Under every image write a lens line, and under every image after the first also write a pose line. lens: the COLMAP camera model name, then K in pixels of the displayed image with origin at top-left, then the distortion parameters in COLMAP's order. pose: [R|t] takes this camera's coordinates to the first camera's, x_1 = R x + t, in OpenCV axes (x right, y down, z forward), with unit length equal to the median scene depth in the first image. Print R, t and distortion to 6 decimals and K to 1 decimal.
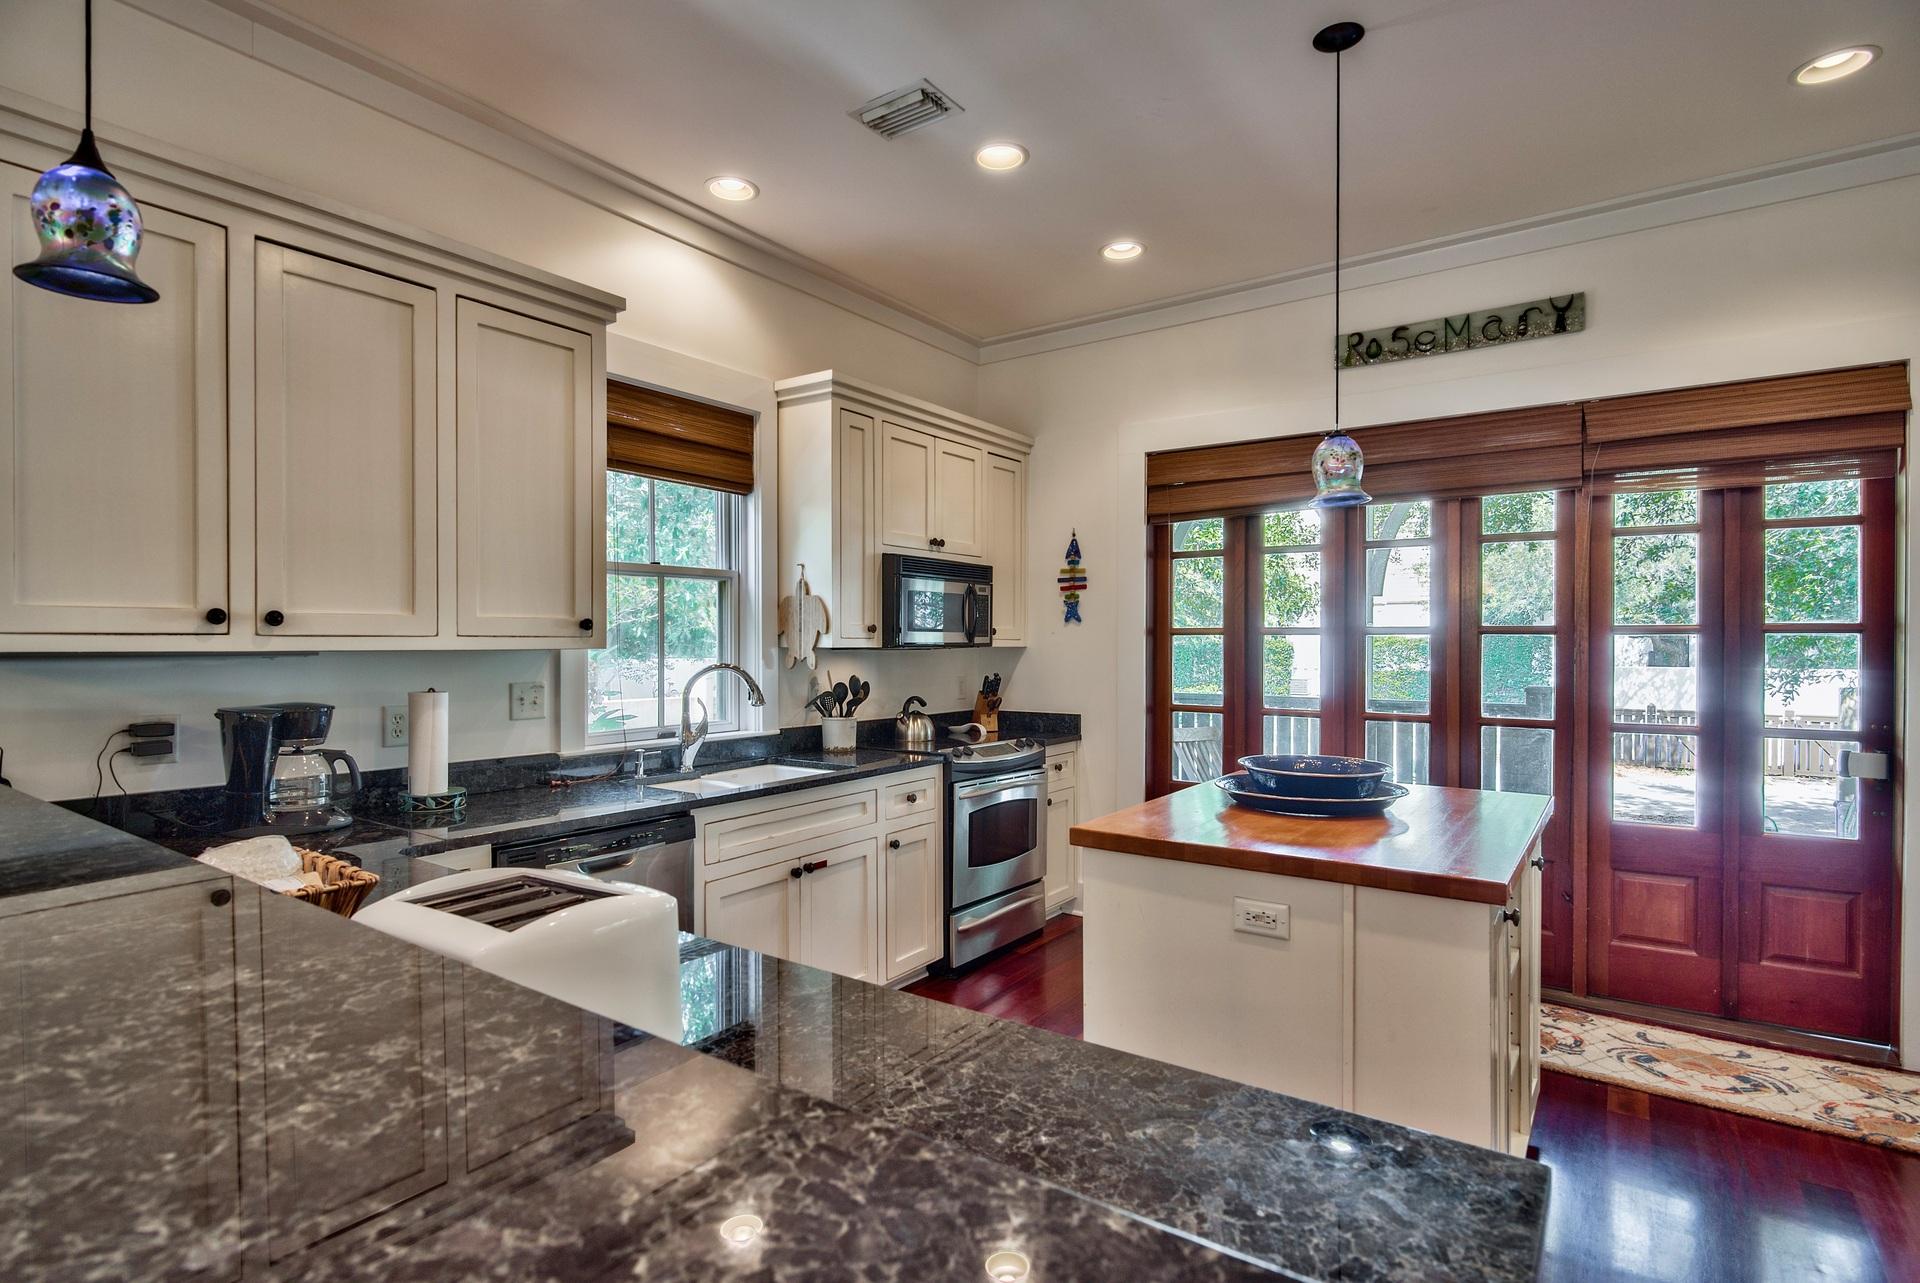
lens RADIAL K [[945.0, 0, 962.8], [0, 945.0, 638.1], [0, 0, 1]] dist [-0.001187, 0.000383]
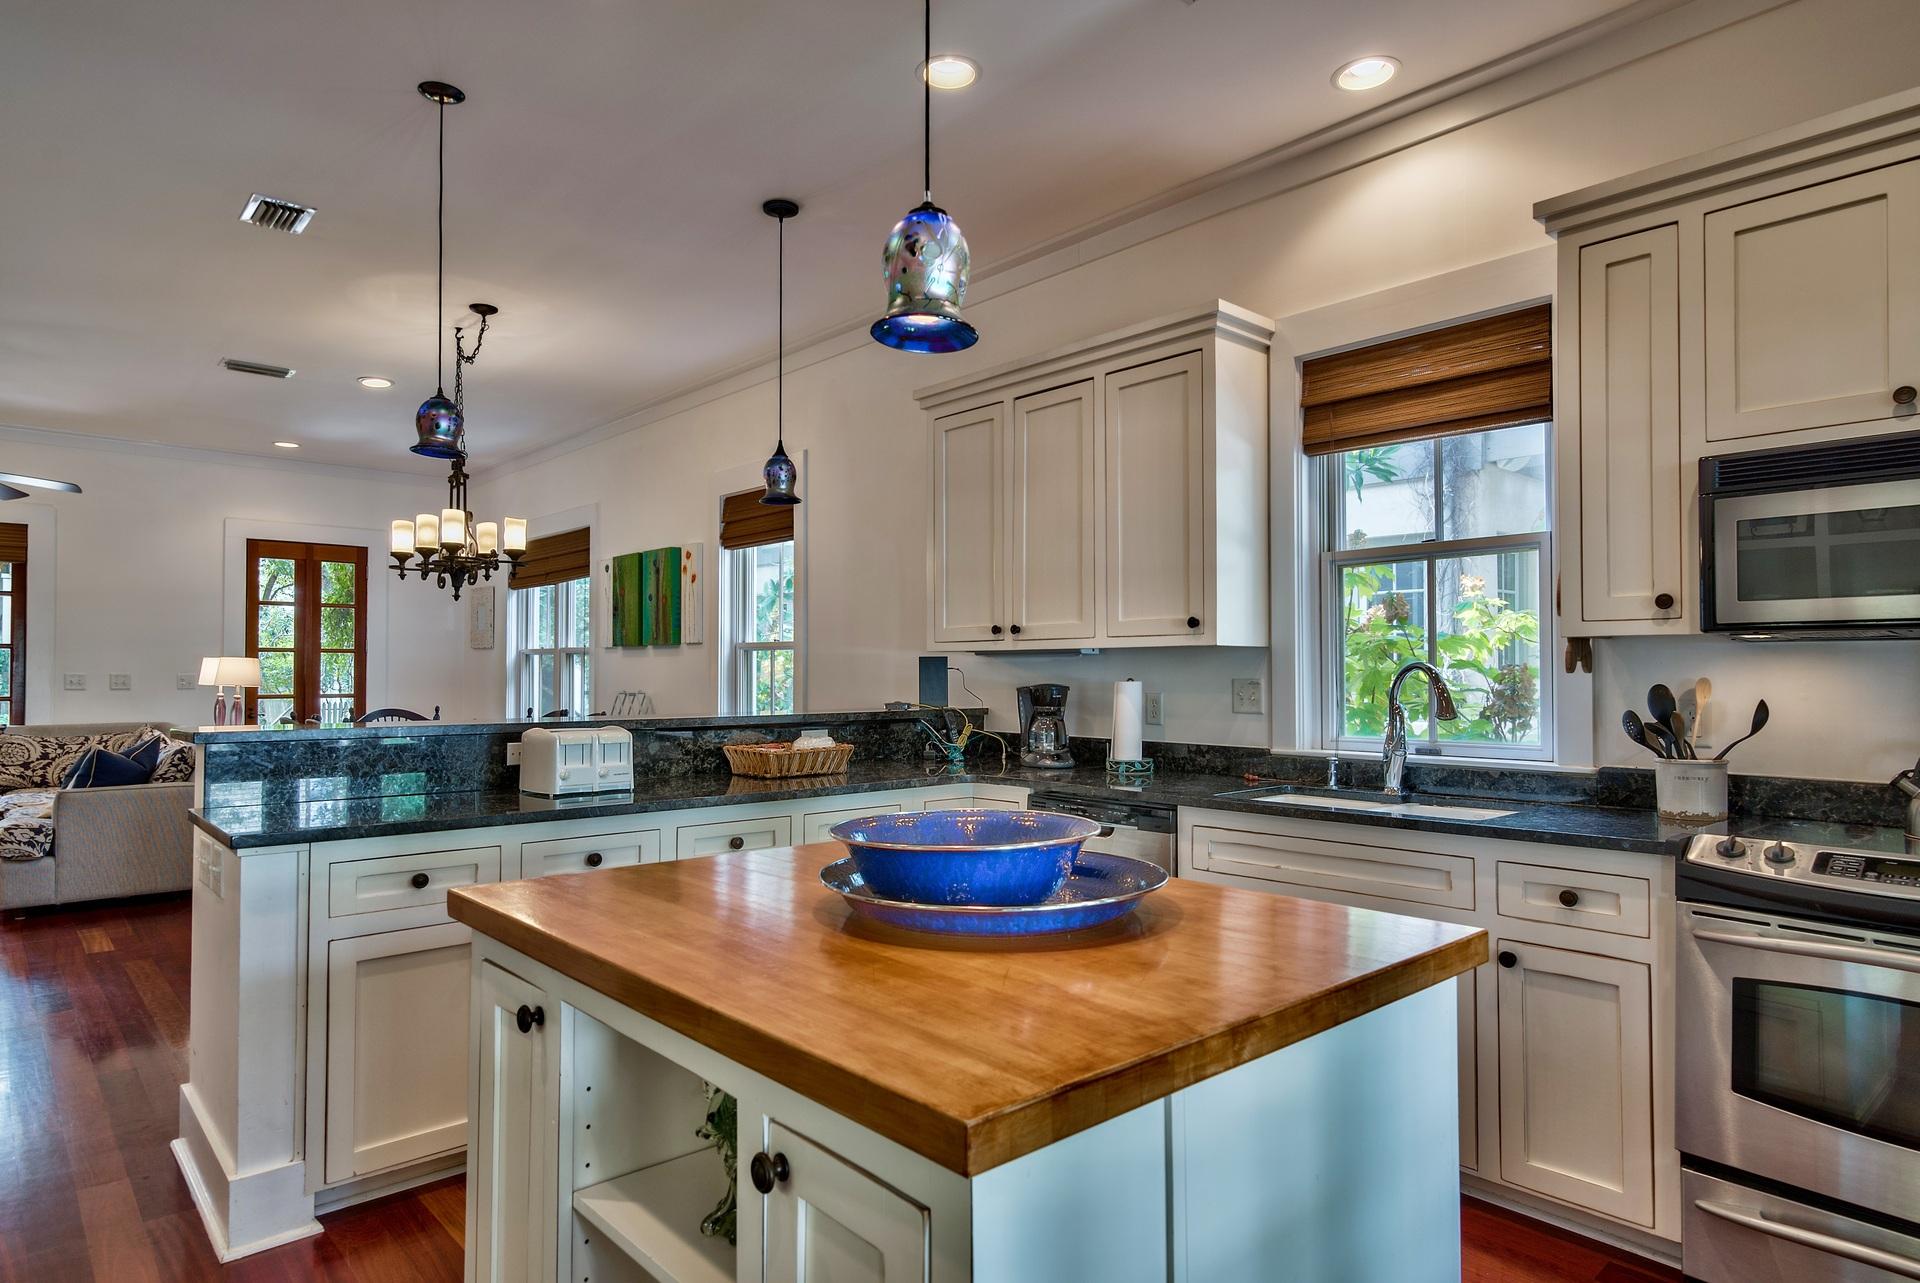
lens RADIAL K [[1089.8, 0, 950.3], [0, 1089.8, 635.5], [0, 0, 1]] dist [0.024824, 0.000771]
pose [[-0.216104, -0.034173, -0.975772, 0.643270], [0.005728, 0.999326, -0.036266, 0.032212], [0.976354, -0.013426, -0.215762, 0.745699]]
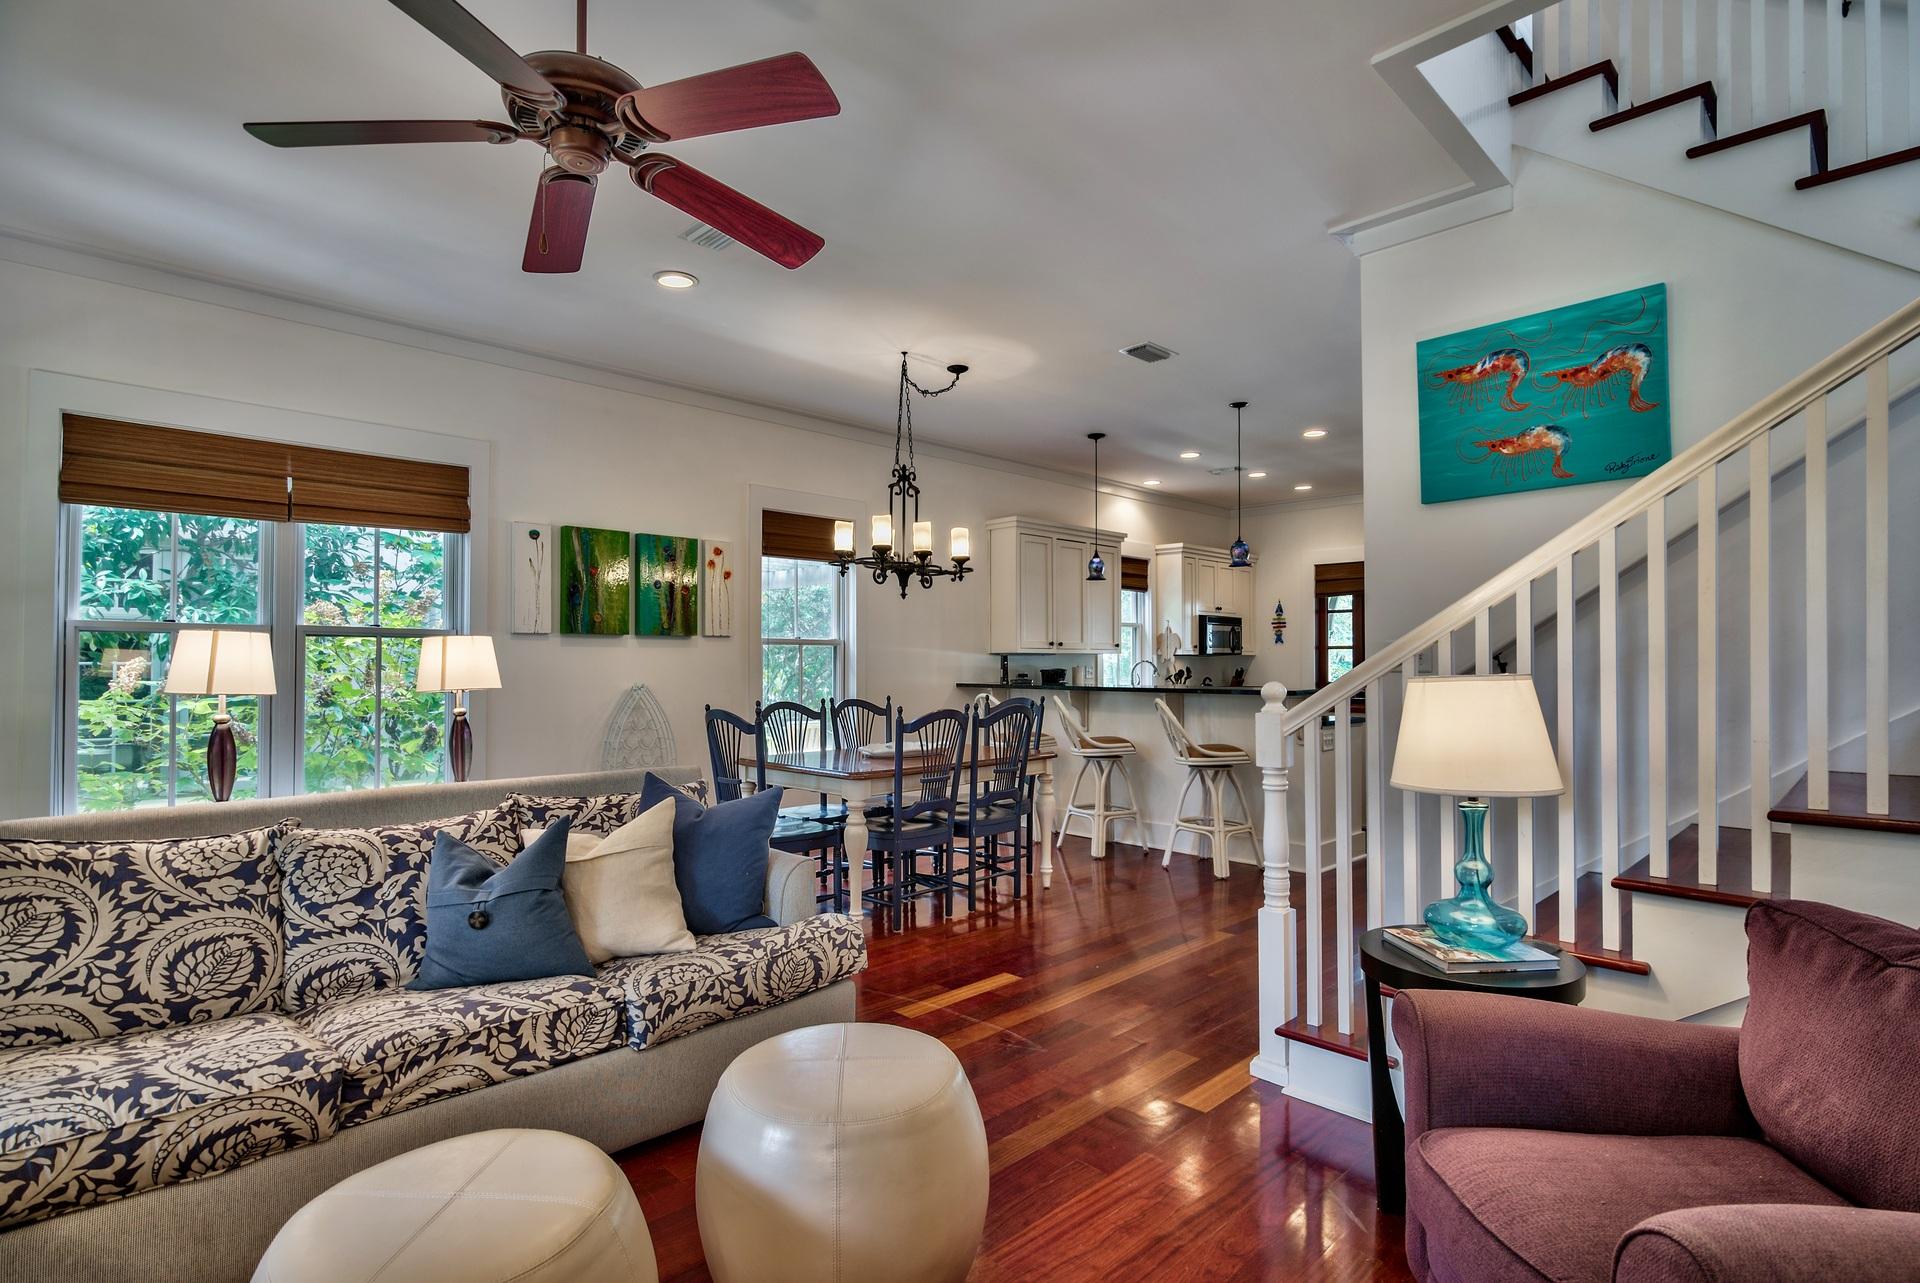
lens RADIAL K [[945.0, 0, 966.5], [0, 945.0, 660.7], [0, 0, 1]] dist [-0.001187, 0.000383]
pose [[0.986197, -0.003770, -0.165535, -0.280478], [0.003921, 0.999992, 0.000584, 0.022492], [0.165532, -0.001225, 0.986204, -1.506148]]
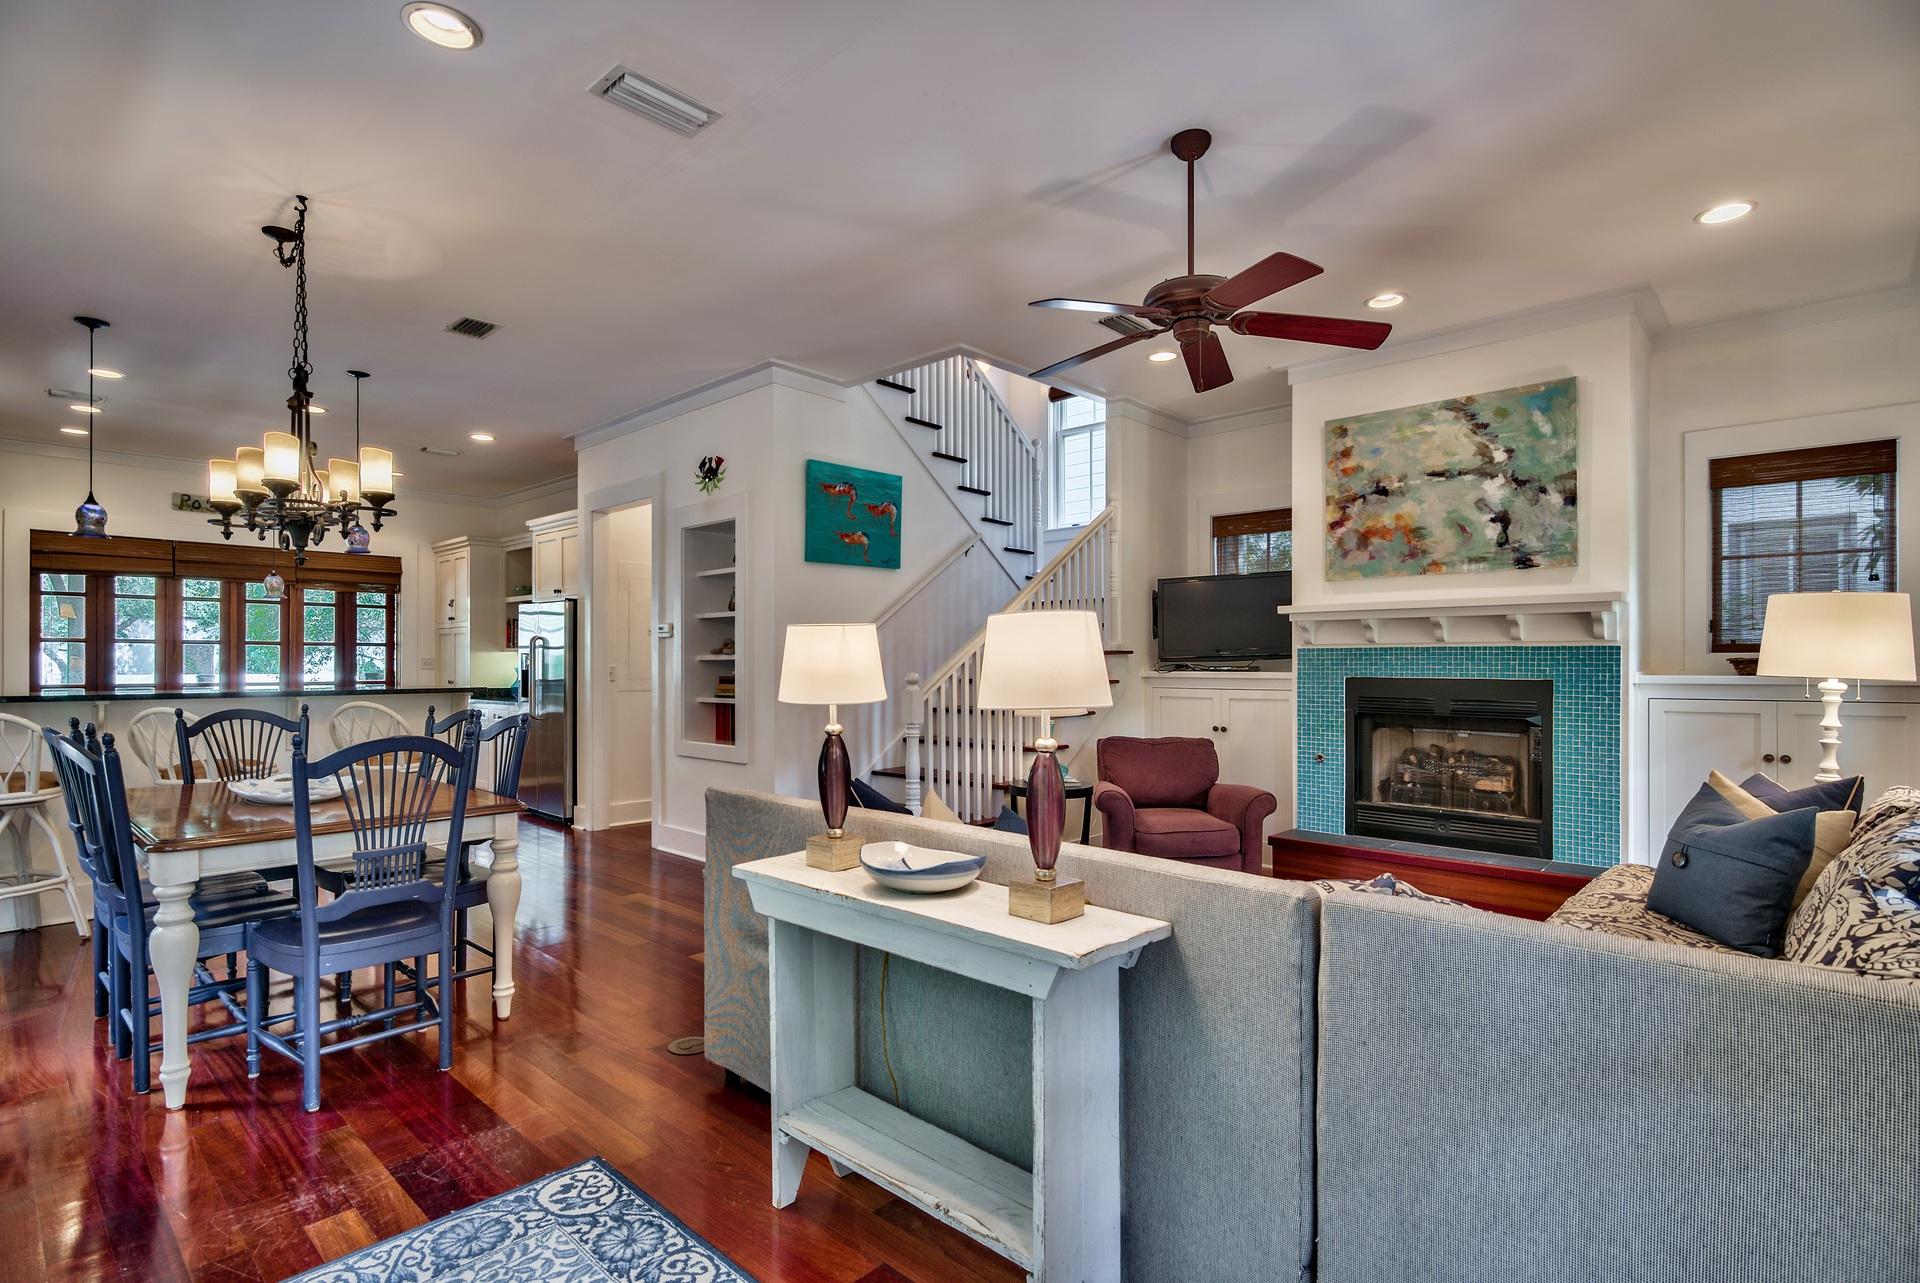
lens RADIAL K [[945.0, 0, 947.1], [0, 945.0, 656.9], [0, 0, 1]] dist [-0.001187, 0.000383]
pose [[0.141353, 0.003981, 0.989951, -1.399005], [-0.007583, 0.999967, -0.002939, 0.017770], [-0.989930, -0.007091, 0.141379, -0.927430]]
